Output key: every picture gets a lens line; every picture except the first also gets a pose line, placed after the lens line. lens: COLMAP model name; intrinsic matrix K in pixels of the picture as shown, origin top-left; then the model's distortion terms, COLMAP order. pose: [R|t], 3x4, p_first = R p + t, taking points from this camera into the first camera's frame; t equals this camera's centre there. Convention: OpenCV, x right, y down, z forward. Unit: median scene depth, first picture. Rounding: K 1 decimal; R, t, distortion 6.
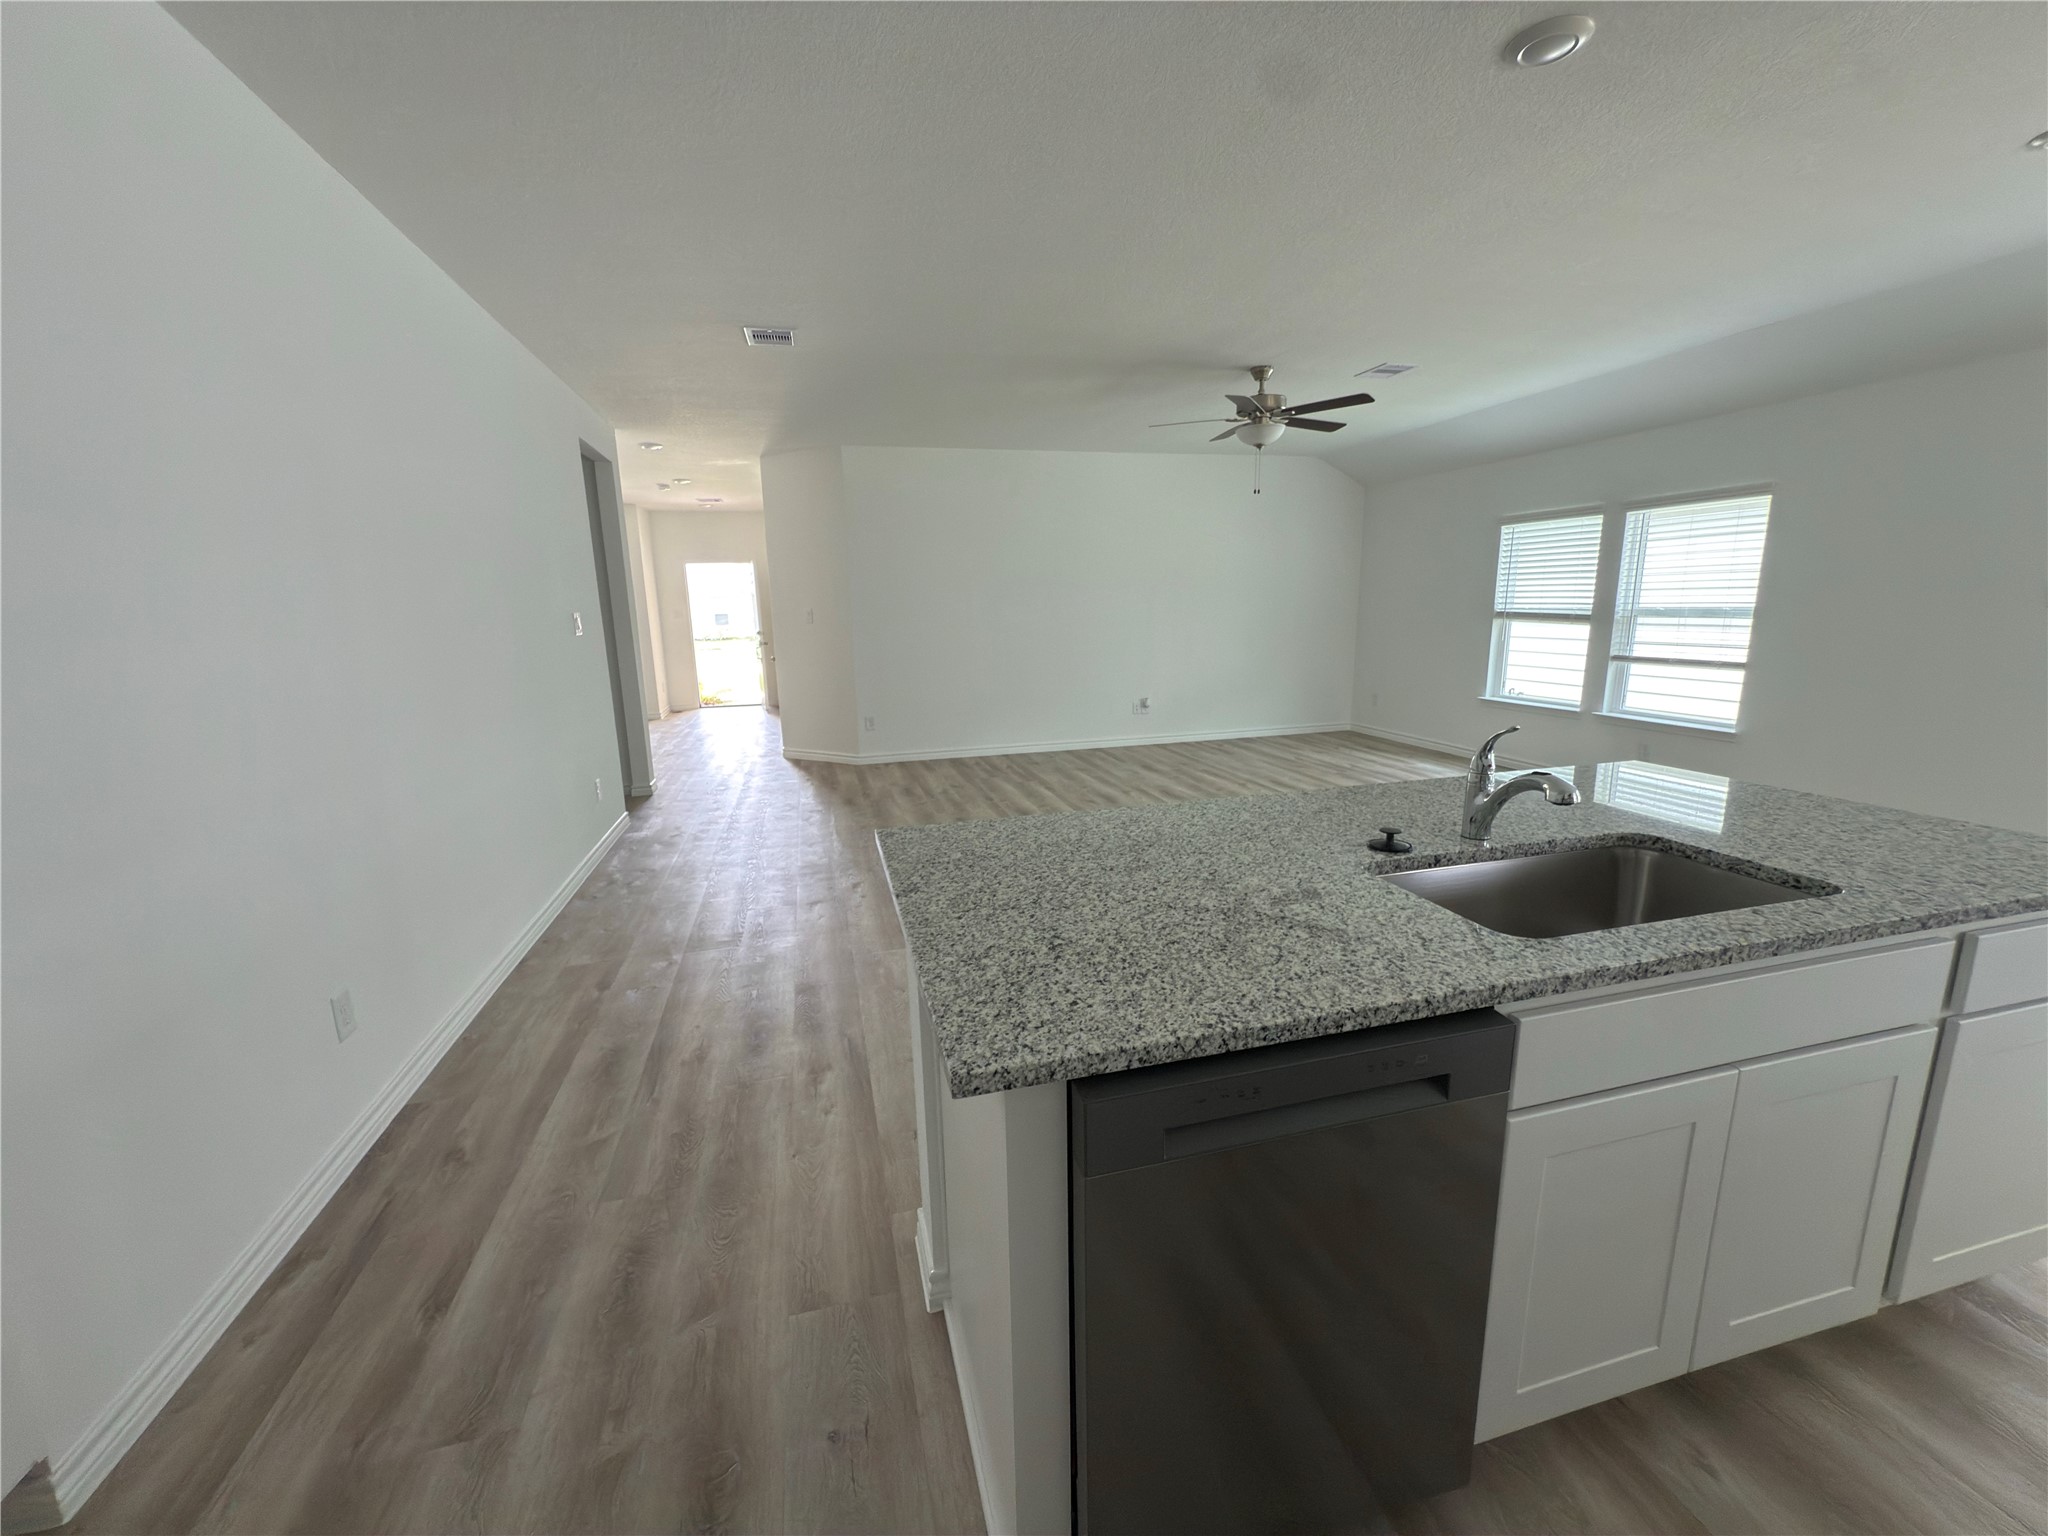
lens RADIAL K [[824.6, 0, 1024.0], [0, 824.6, 768.0], [0, 0, 1]] dist [-0.001472, 0.007269]
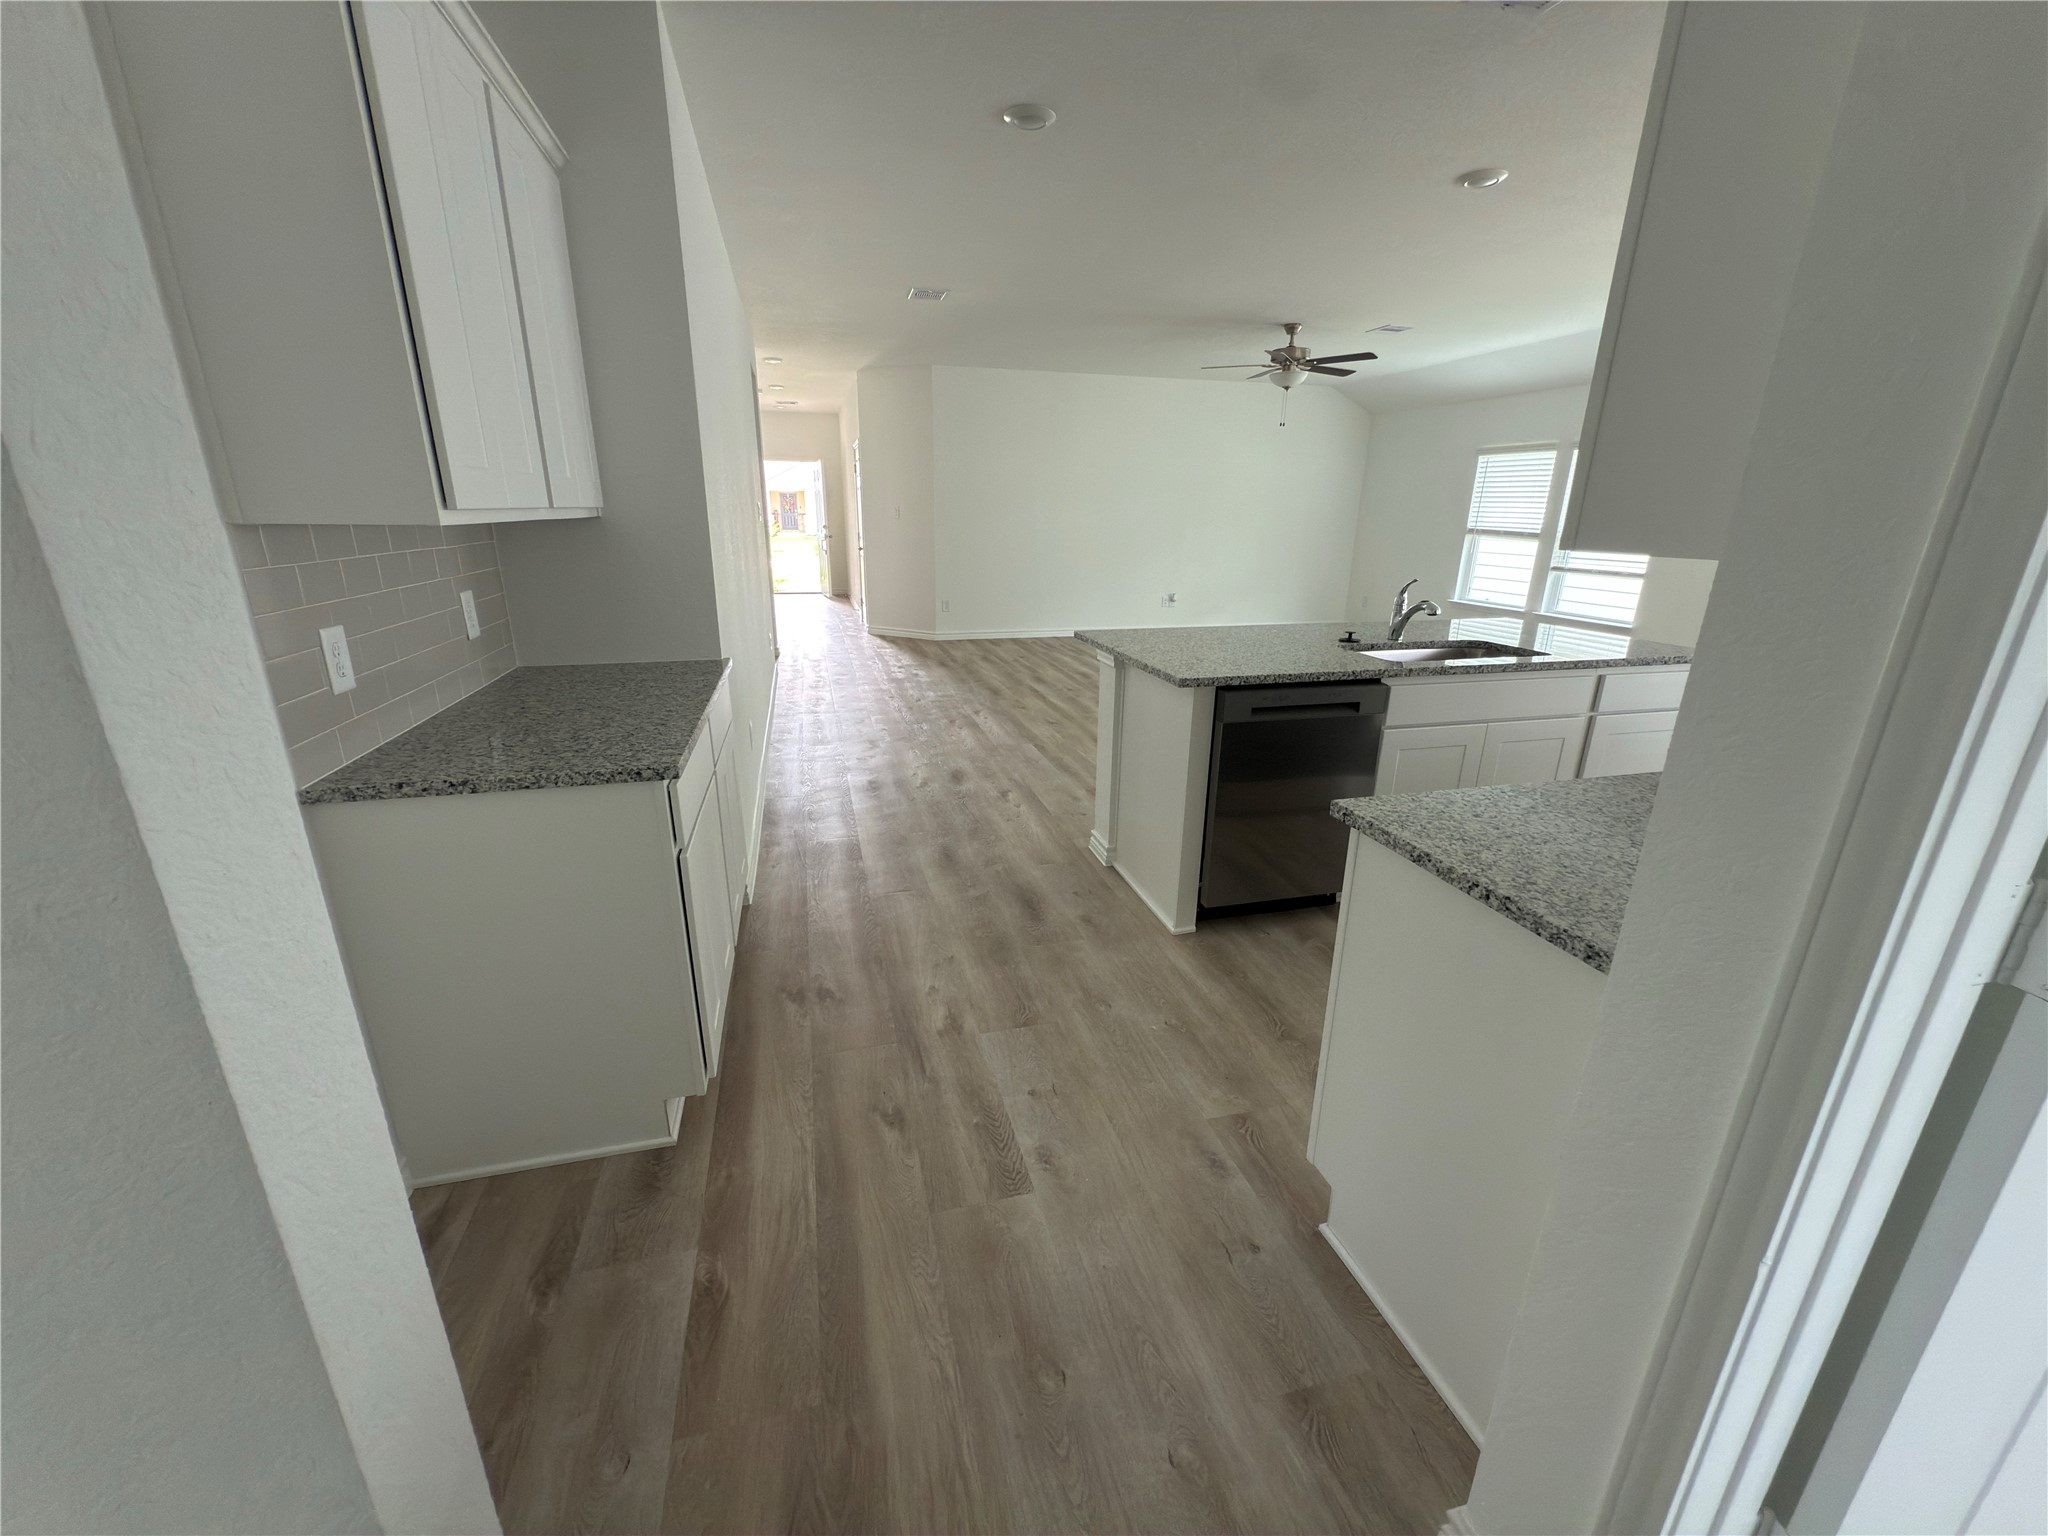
lens RADIAL K [[814.9, 0, 1024.0], [0, 814.9, 768.0], [0, 0, 1]] dist [0.000795, -0.000243]
pose [[0.999455, 0.032170, 0.007419, -0.116723], [-0.032795, 0.993295, 0.110862, 0.071397], [-0.003803, -0.111045, 0.993808, -0.332555]]
